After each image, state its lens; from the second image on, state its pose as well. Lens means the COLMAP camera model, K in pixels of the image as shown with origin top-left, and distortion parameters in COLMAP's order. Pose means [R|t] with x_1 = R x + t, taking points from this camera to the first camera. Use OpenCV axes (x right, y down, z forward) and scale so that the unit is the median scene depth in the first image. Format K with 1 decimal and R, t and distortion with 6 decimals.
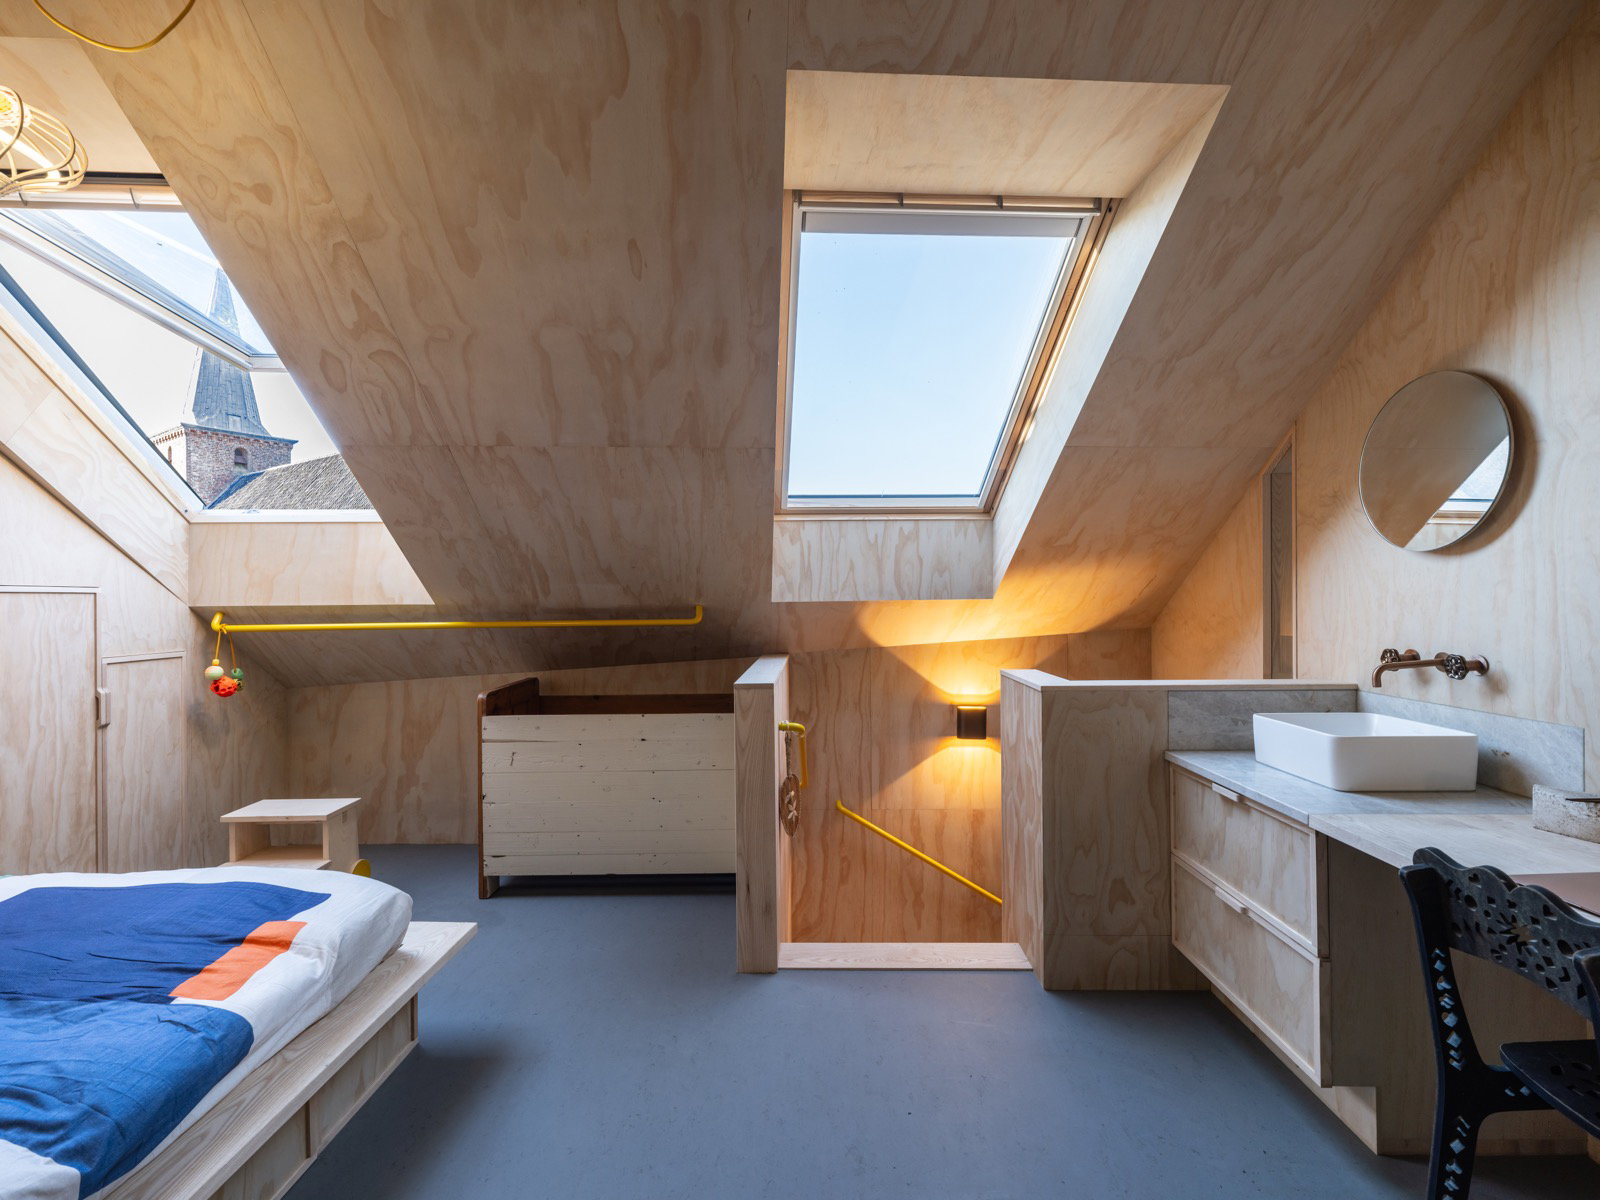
lens RADIAL K [[725.6, 0, 797.1], [0, 725.6, 597.5], [0, 0, 1]] dist [0.000001, 0.000348]
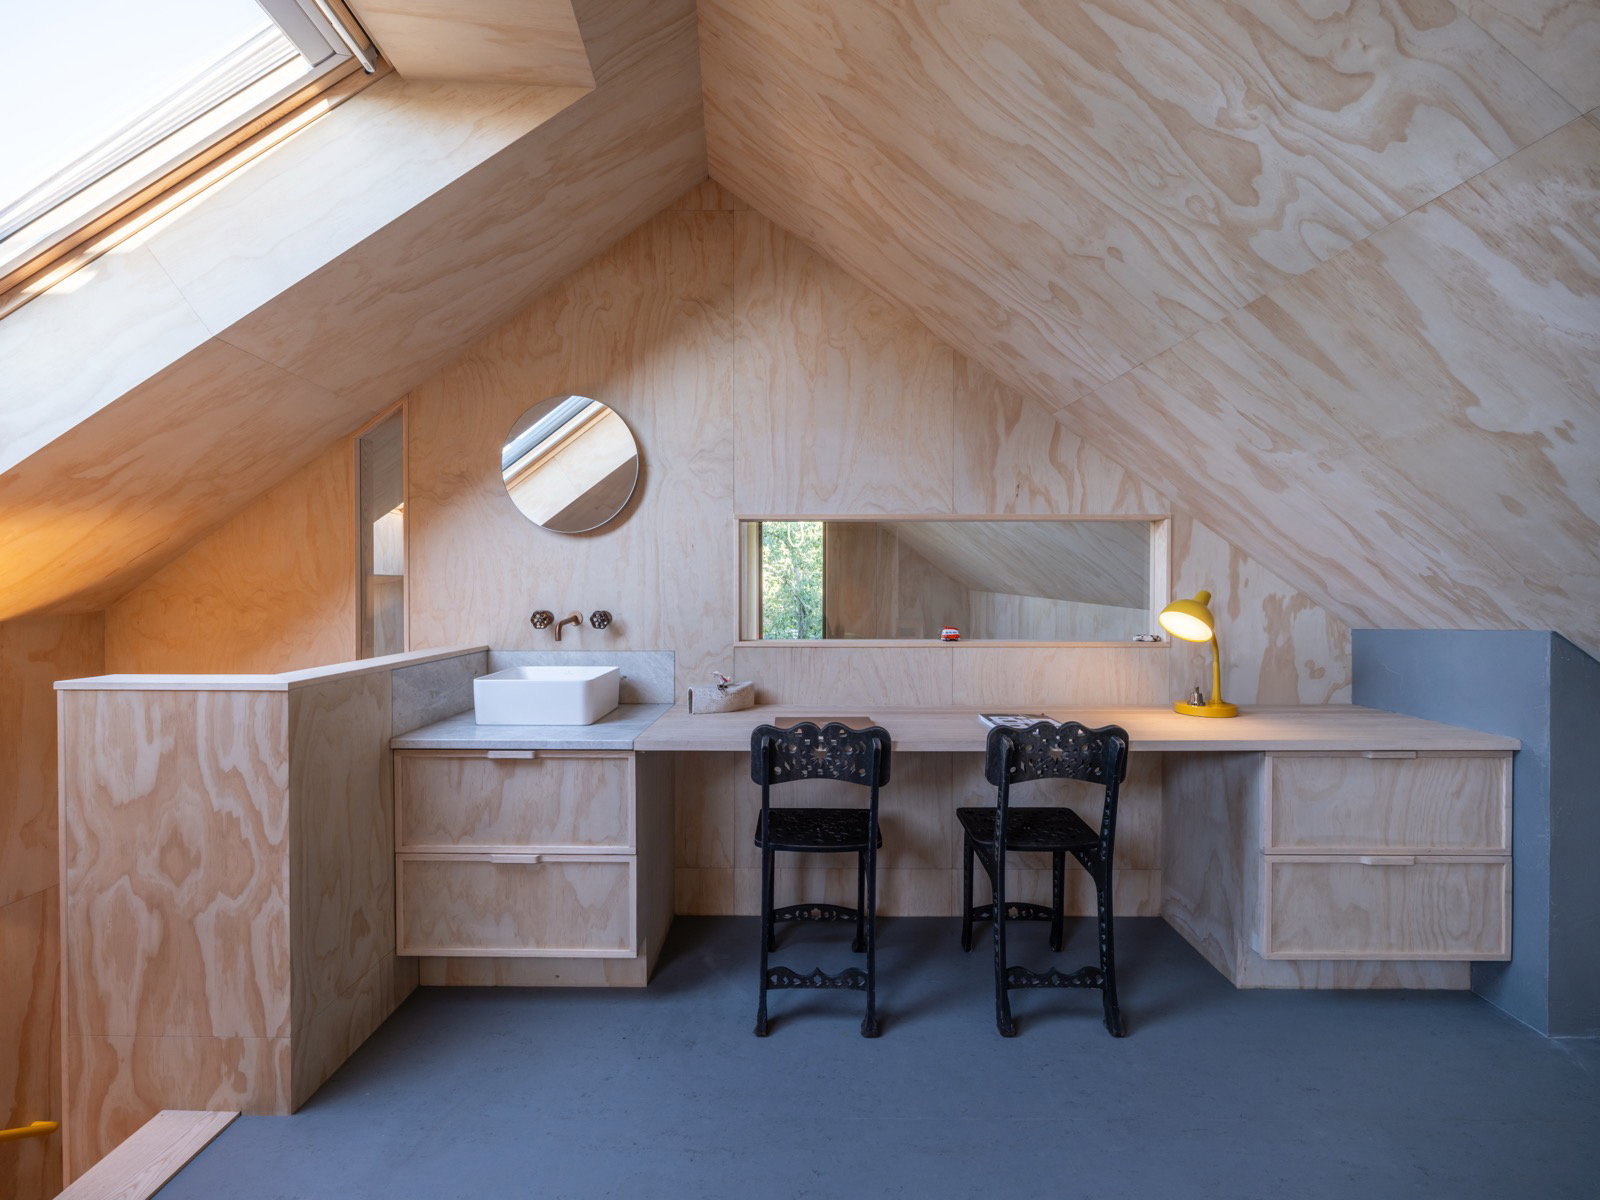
lens RADIAL K [[725.6, 0, 793.9], [0, 725.6, 596.0], [0, 0, 1]] dist [0.000001, 0.000348]
pose [[-0.008470, -0.007069, 0.999939, -0.421579], [-0.001590, 0.999974, 0.007056, 0.038667], [-0.999963, -0.001531, -0.008481, 0.609497]]
